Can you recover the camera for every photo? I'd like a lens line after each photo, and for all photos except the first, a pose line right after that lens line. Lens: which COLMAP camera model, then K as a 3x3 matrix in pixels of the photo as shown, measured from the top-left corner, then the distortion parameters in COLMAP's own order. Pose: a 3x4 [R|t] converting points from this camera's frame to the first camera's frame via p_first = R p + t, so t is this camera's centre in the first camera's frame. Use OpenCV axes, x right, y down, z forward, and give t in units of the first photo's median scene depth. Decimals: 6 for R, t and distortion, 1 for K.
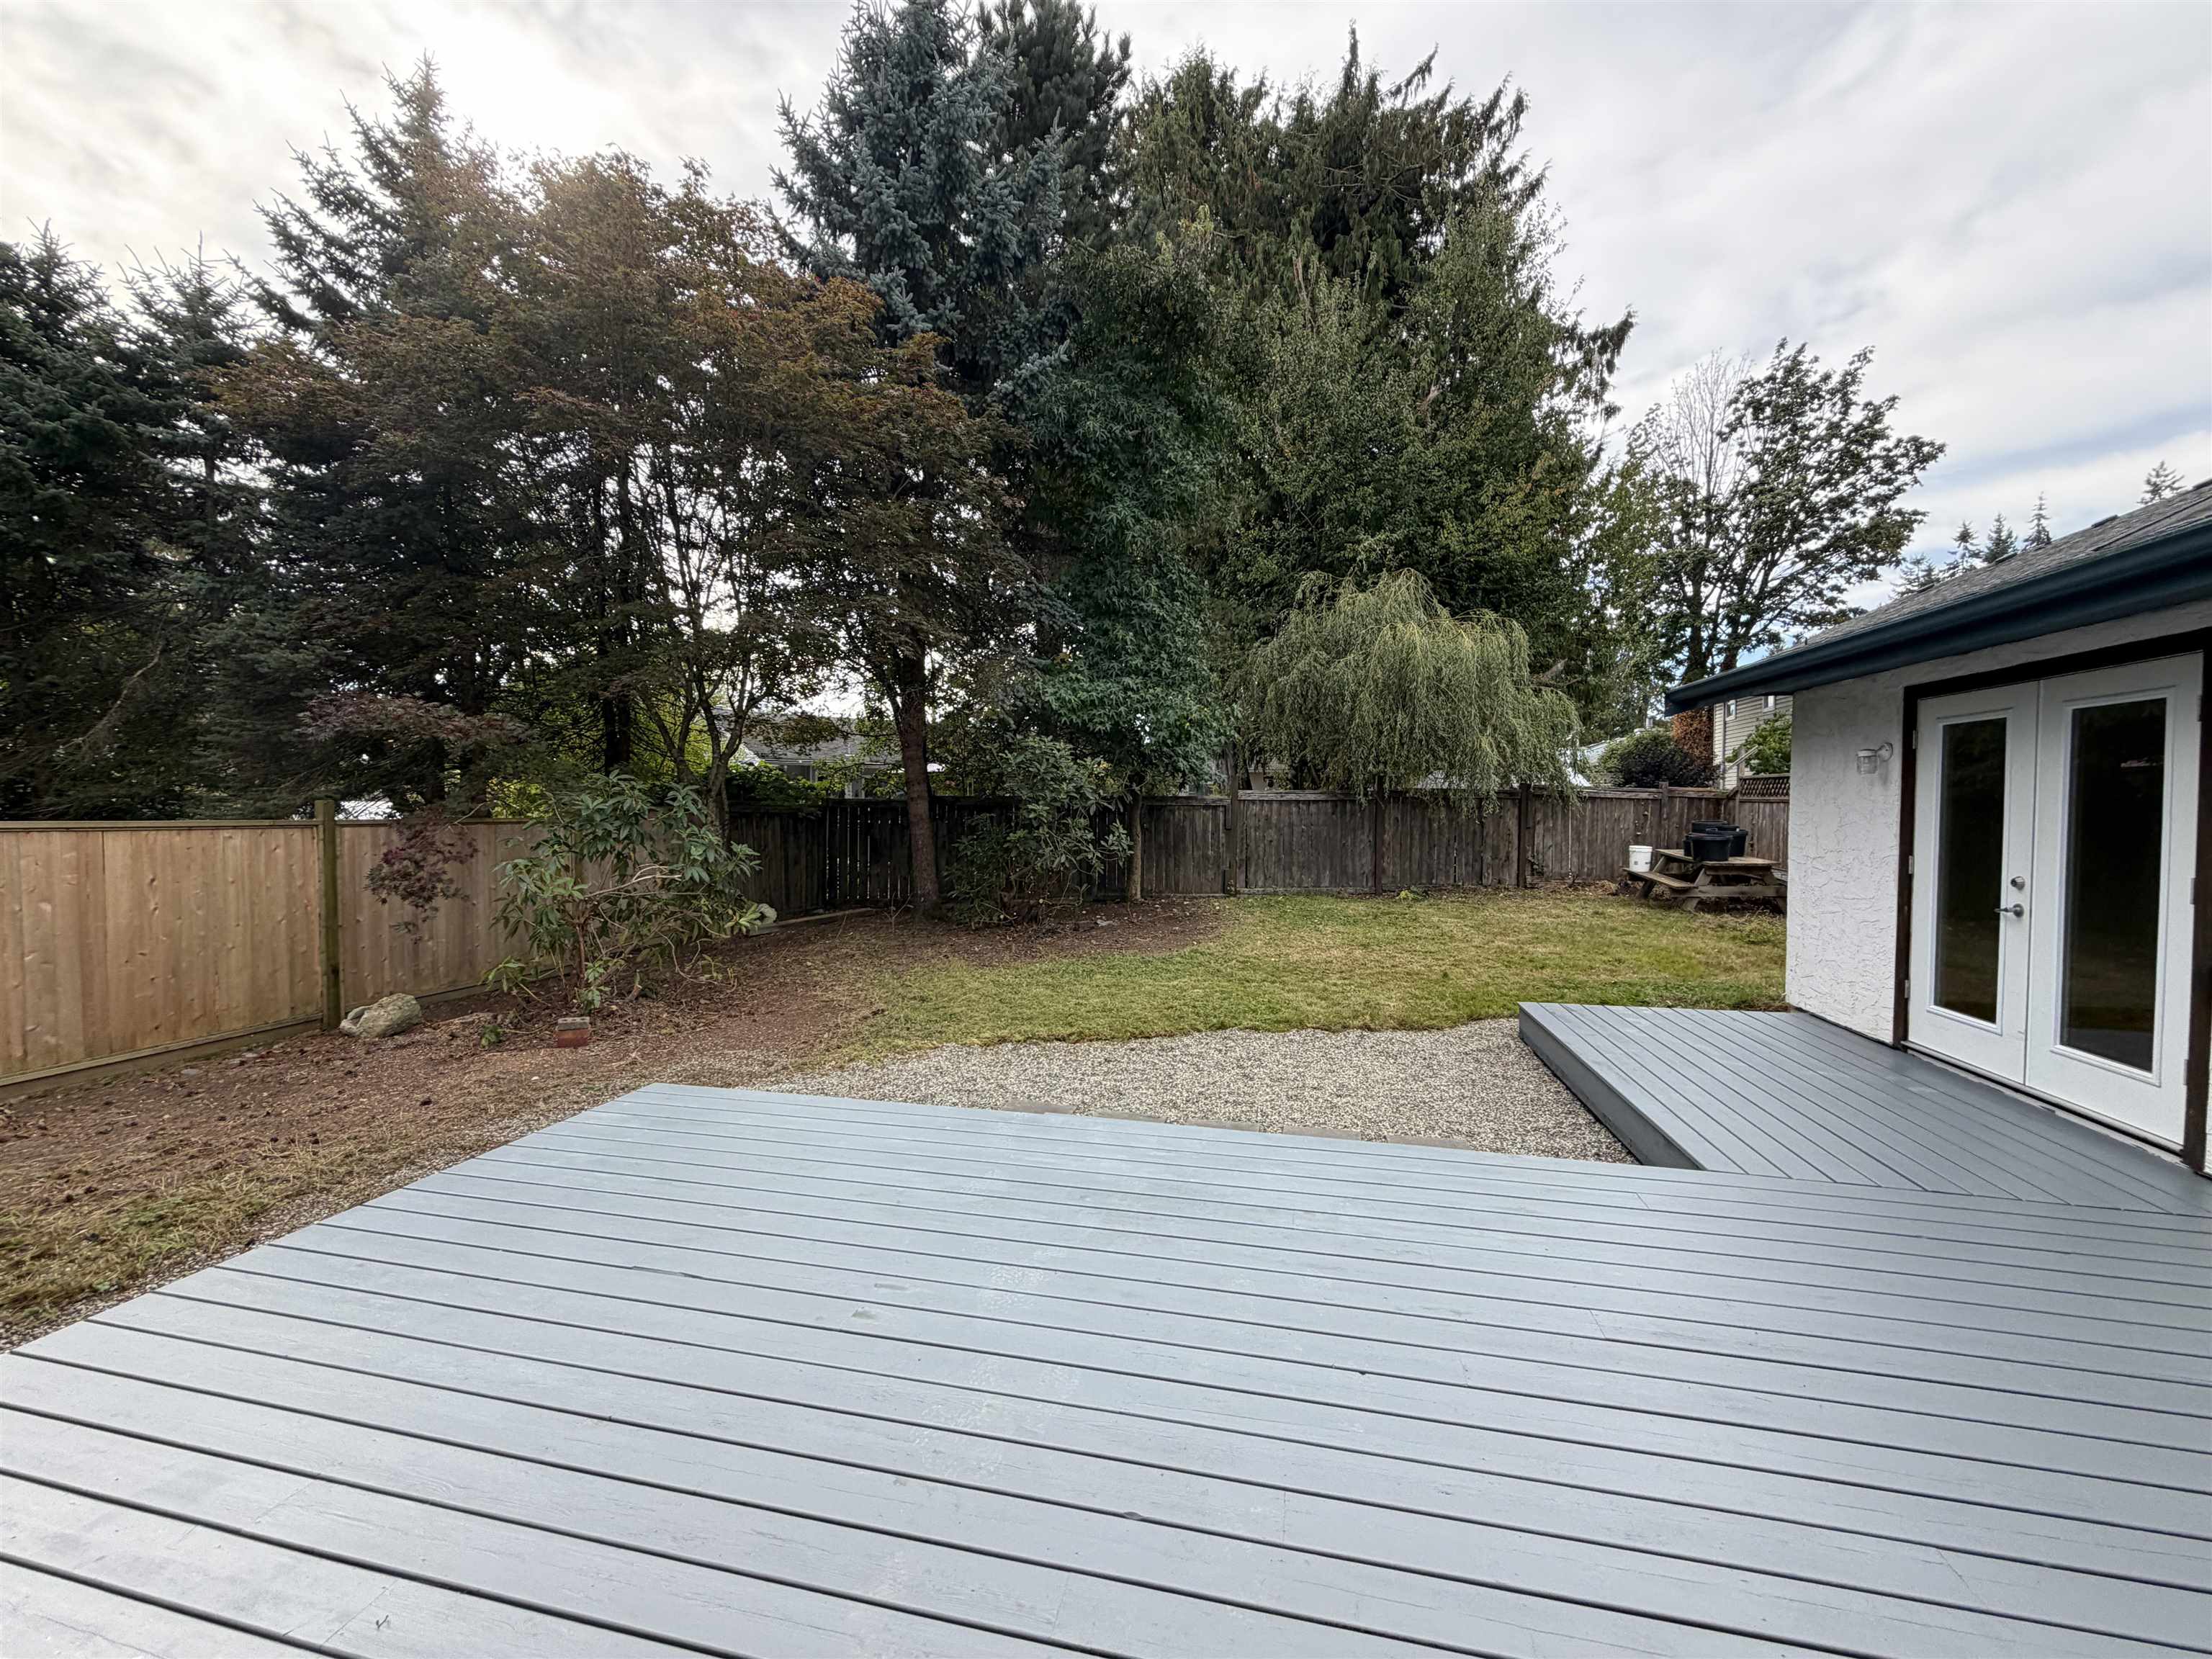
lens RADIAL K [[884.0, 0, 1104.3], [0, 884.0, 817.2], [0, 0, 1]] dist [0.002117, -0.000050]
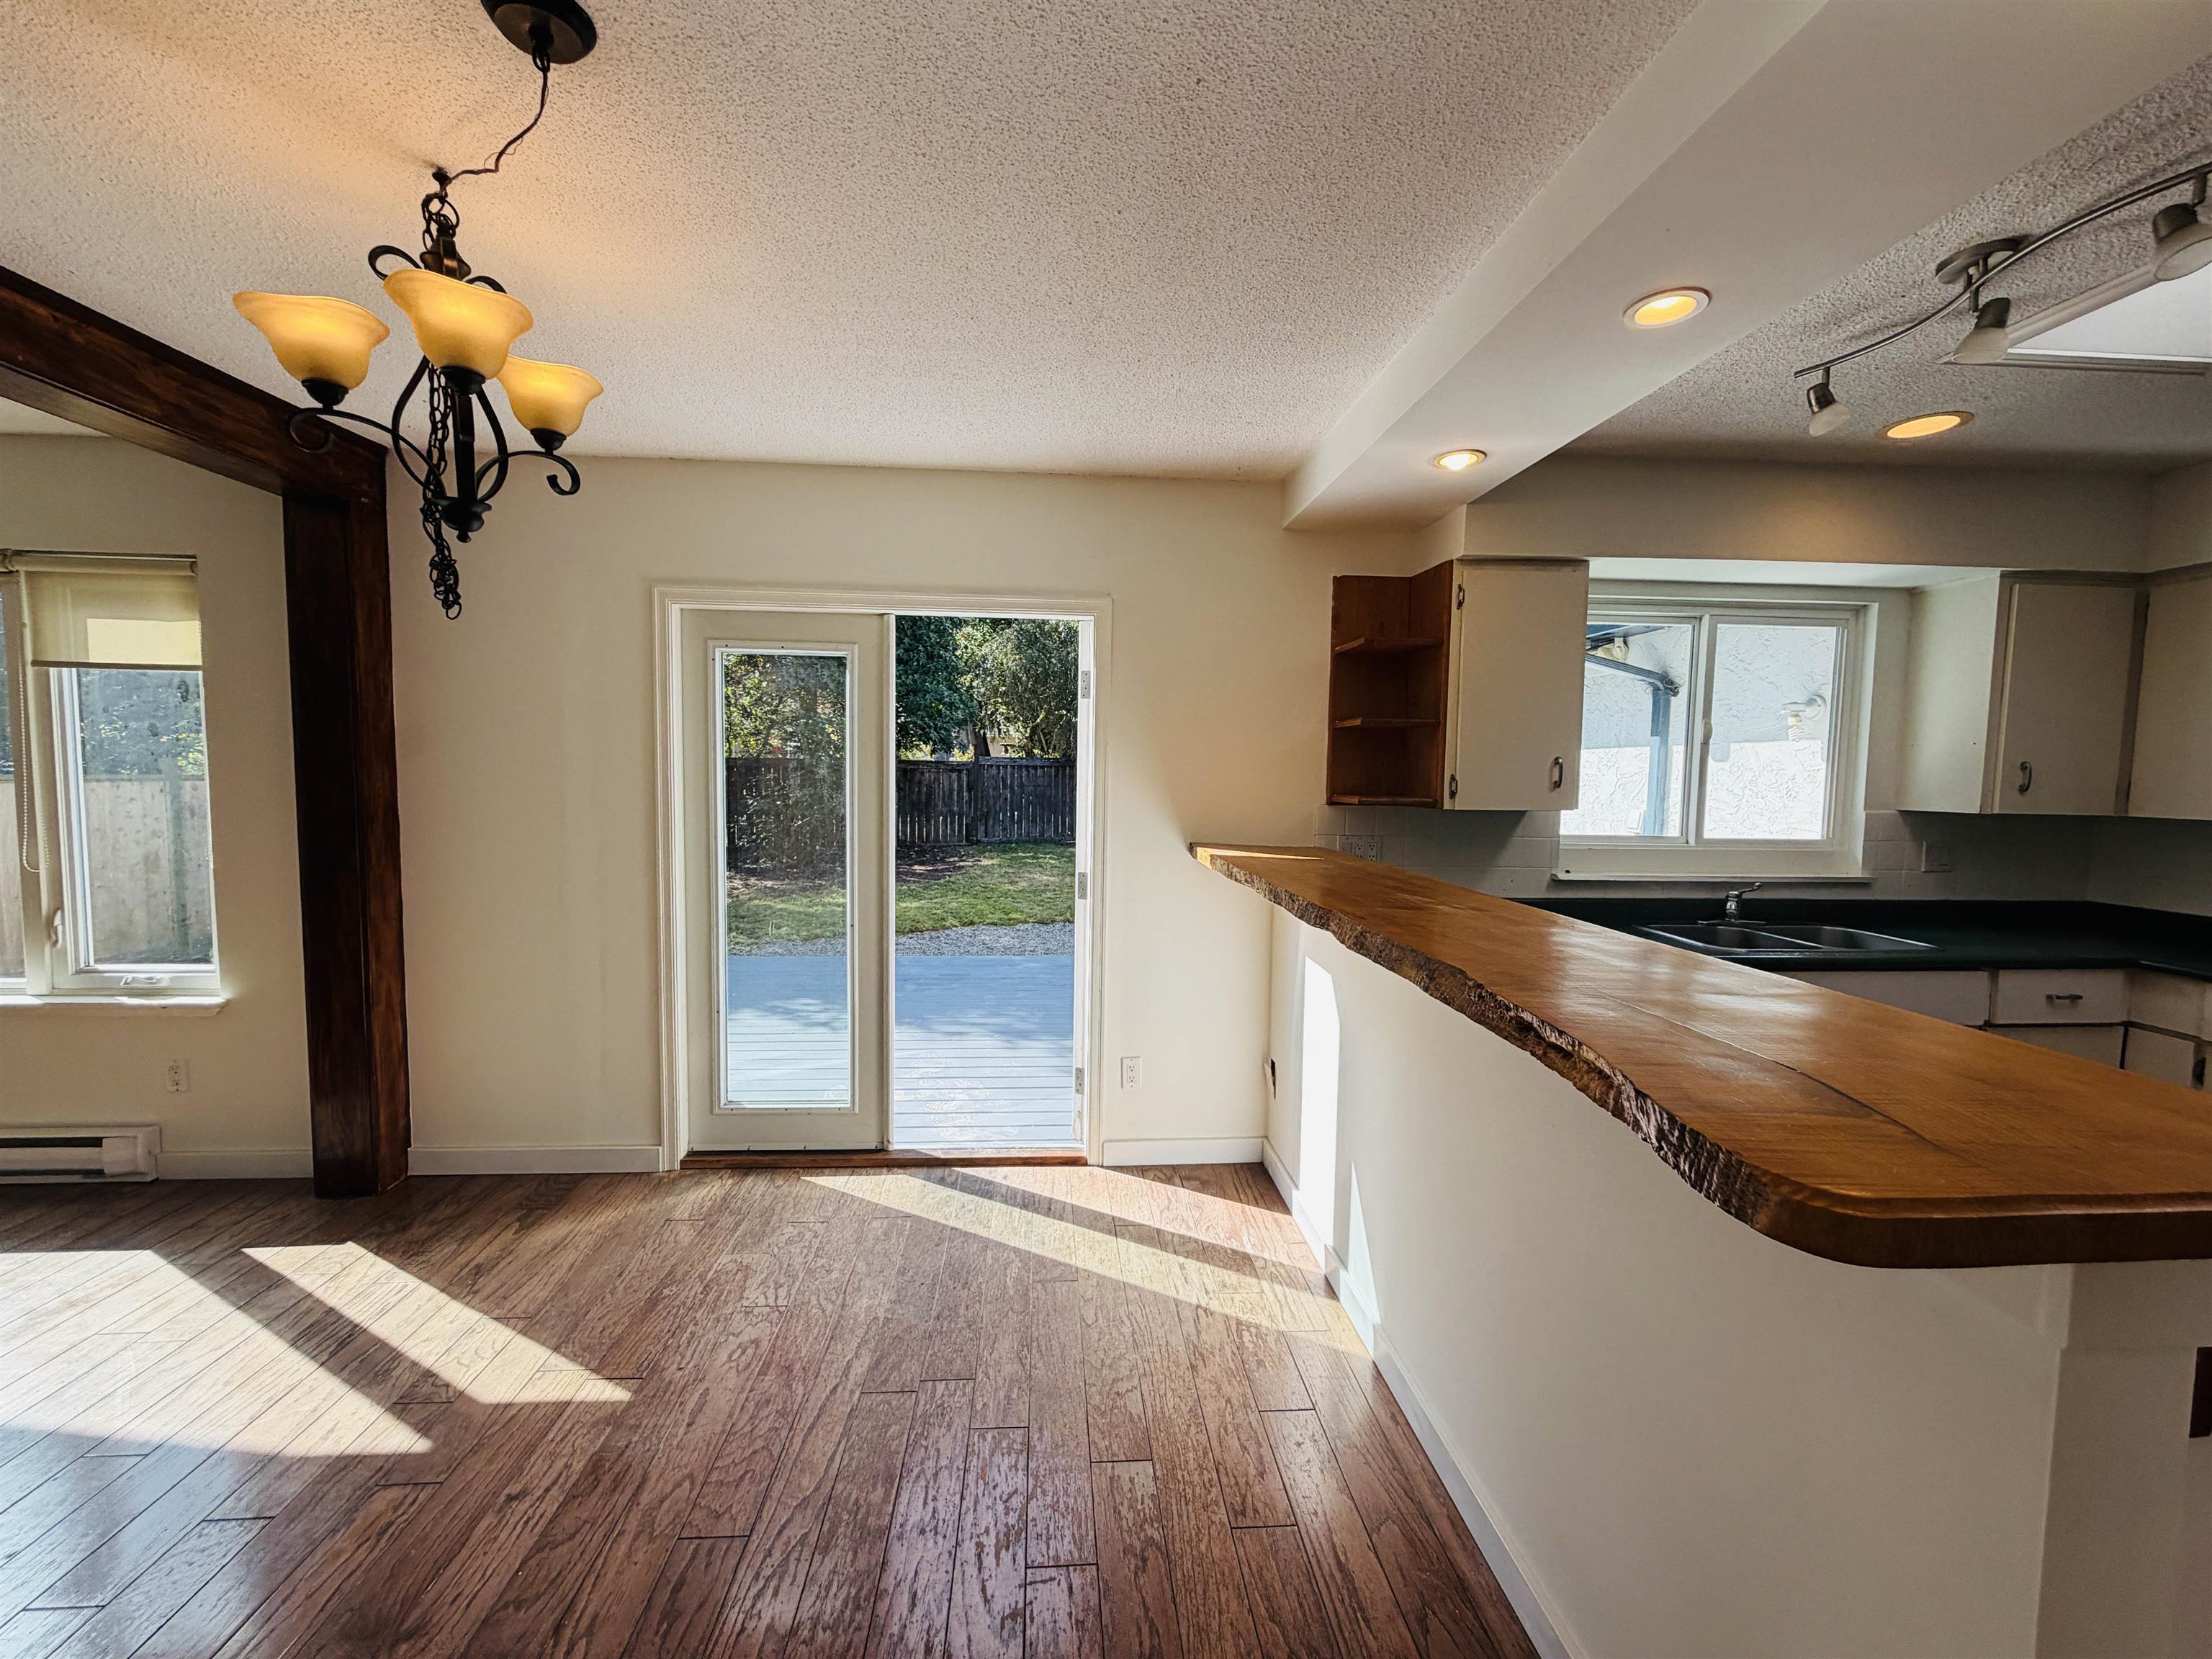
lens RADIAL K [[884.0, 0, 1102.7], [0, 884.0, 832.4], [0, 0, 1]] dist [0.002117, -0.000050]
pose [[0.957373, -0.010102, 0.288679, -0.038307], [-0.008071, 0.998063, 0.061691, -0.002580], [-0.288743, -0.061391, 0.955436, -0.217740]]
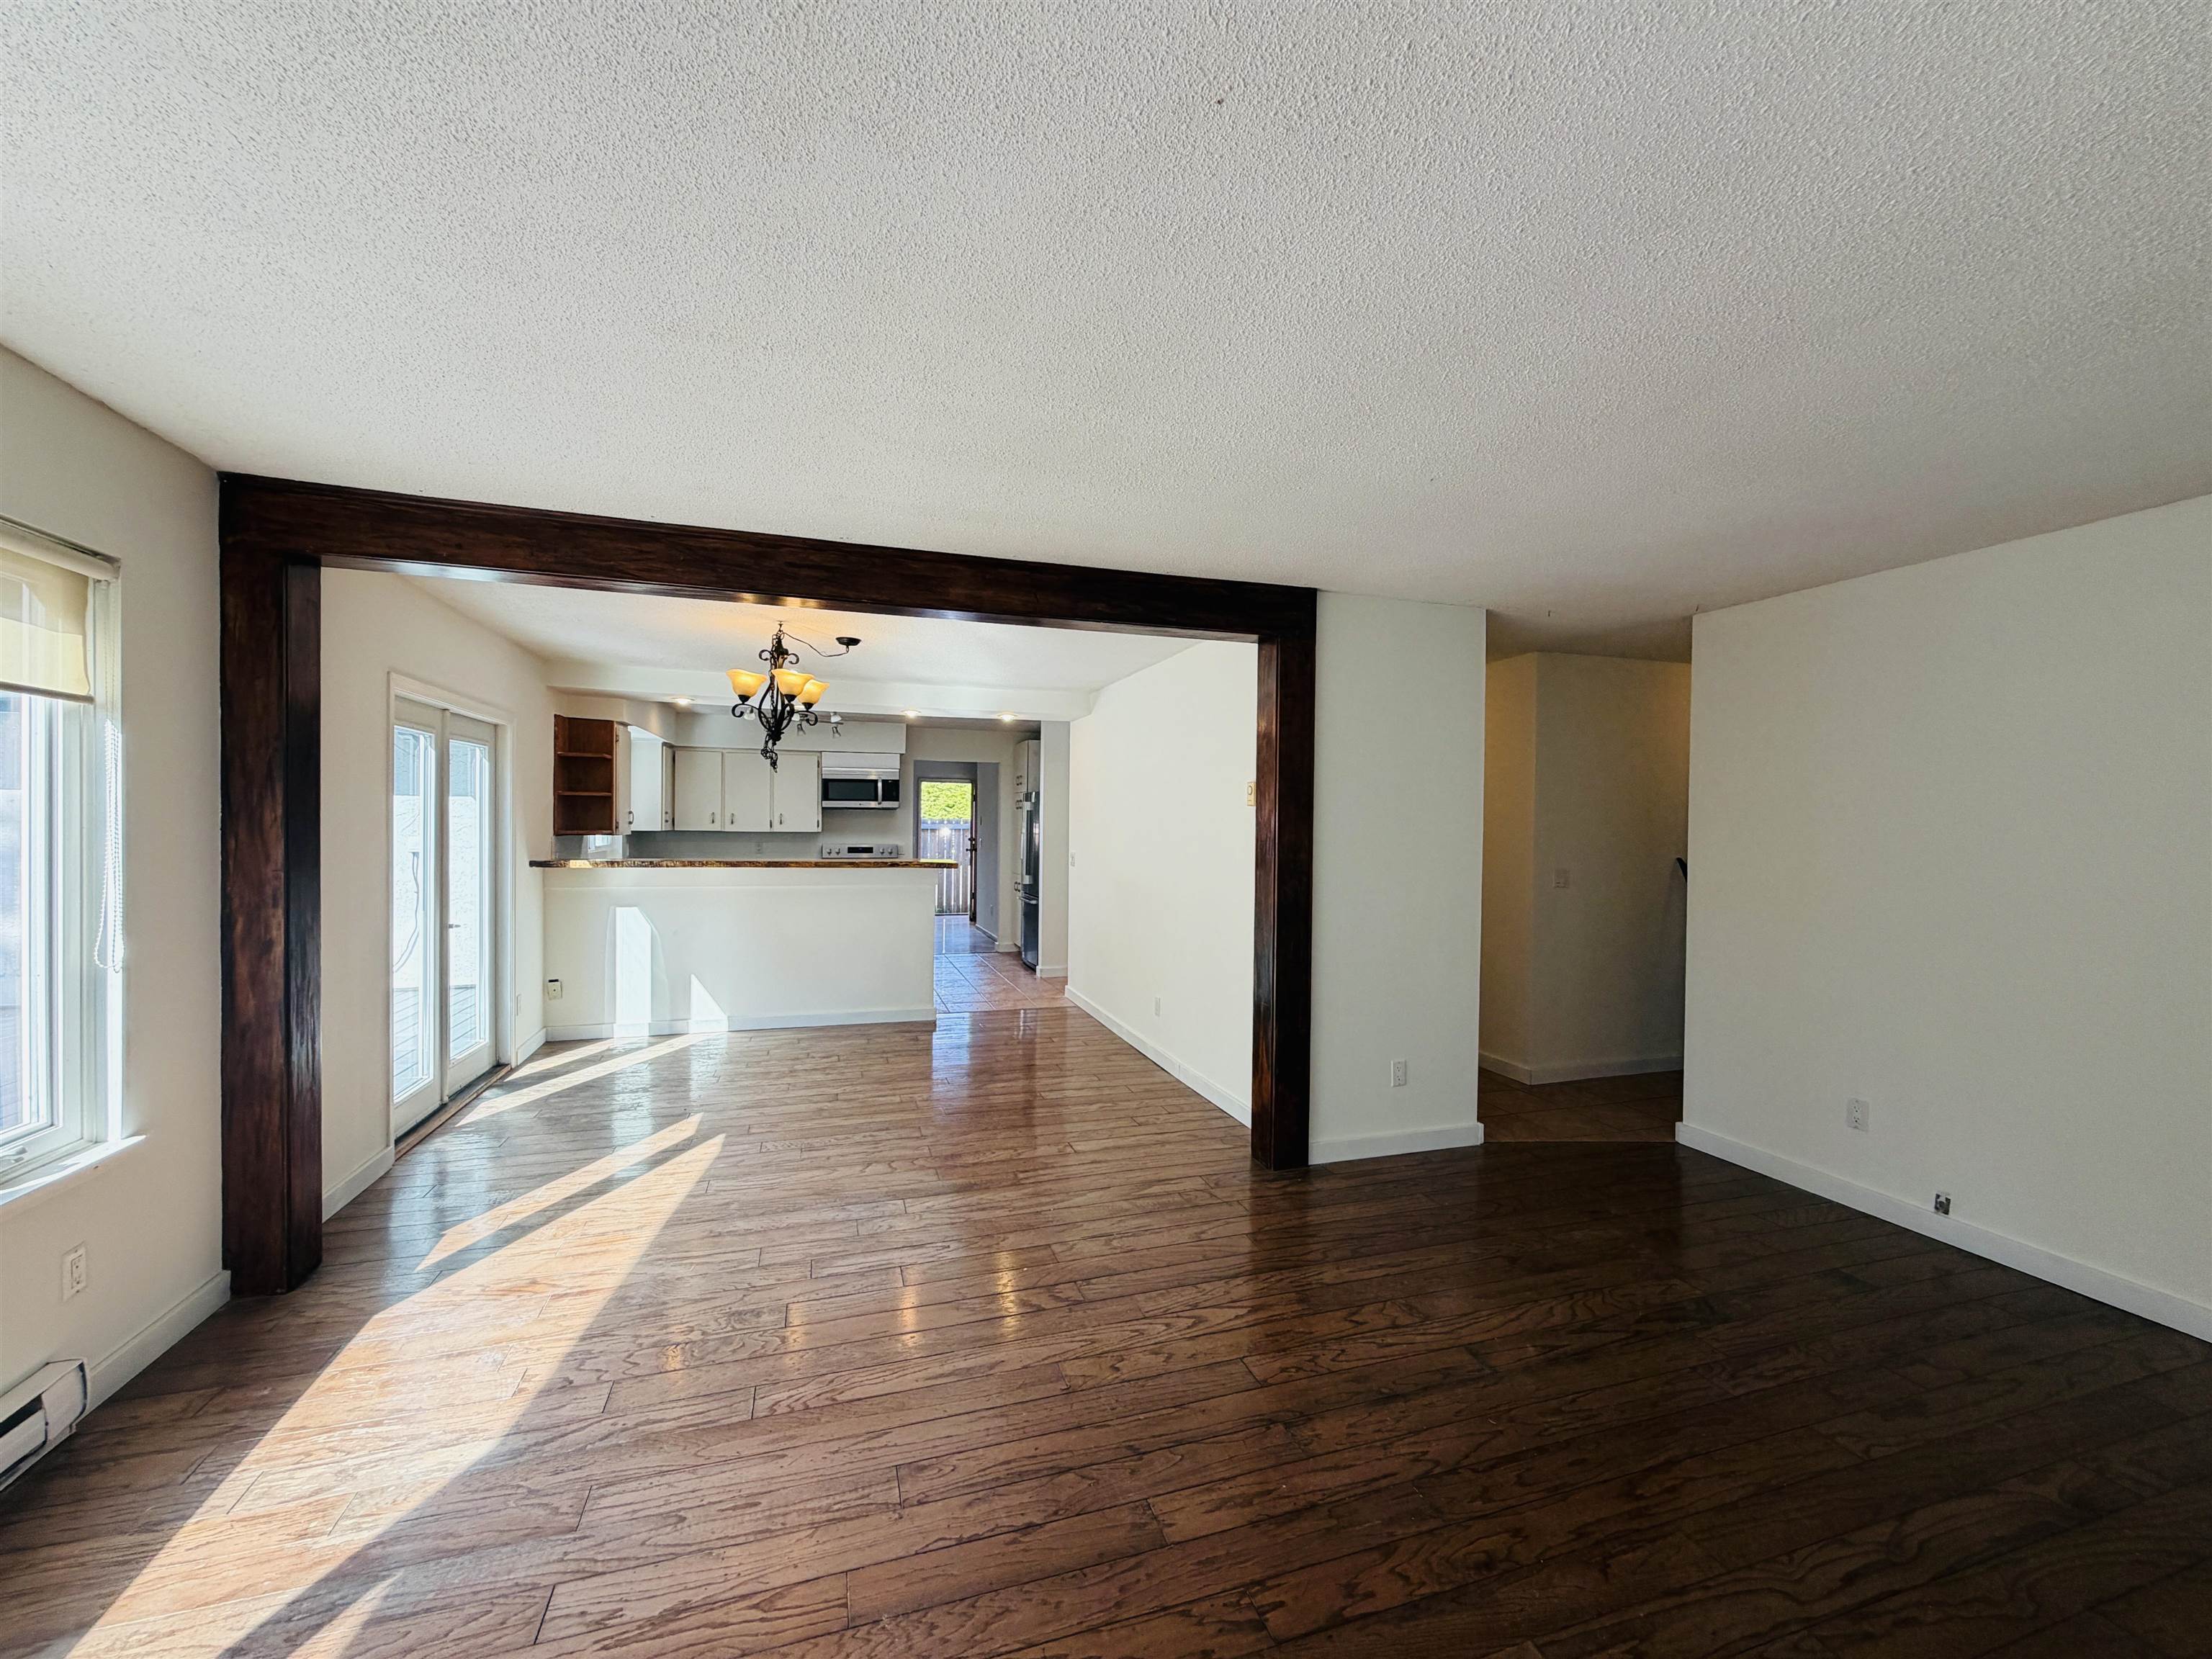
lens RADIAL K [[884.0, 0, 1108.7], [0, 884.0, 826.5], [0, 0, 1]] dist [0.002117, -0.000050]
pose [[-0.515716, -0.017233, 0.856586, -0.422081], [-0.006226, 0.999847, 0.016367, -0.009612], [-0.856737, 0.003107, -0.515744, -0.021236]]
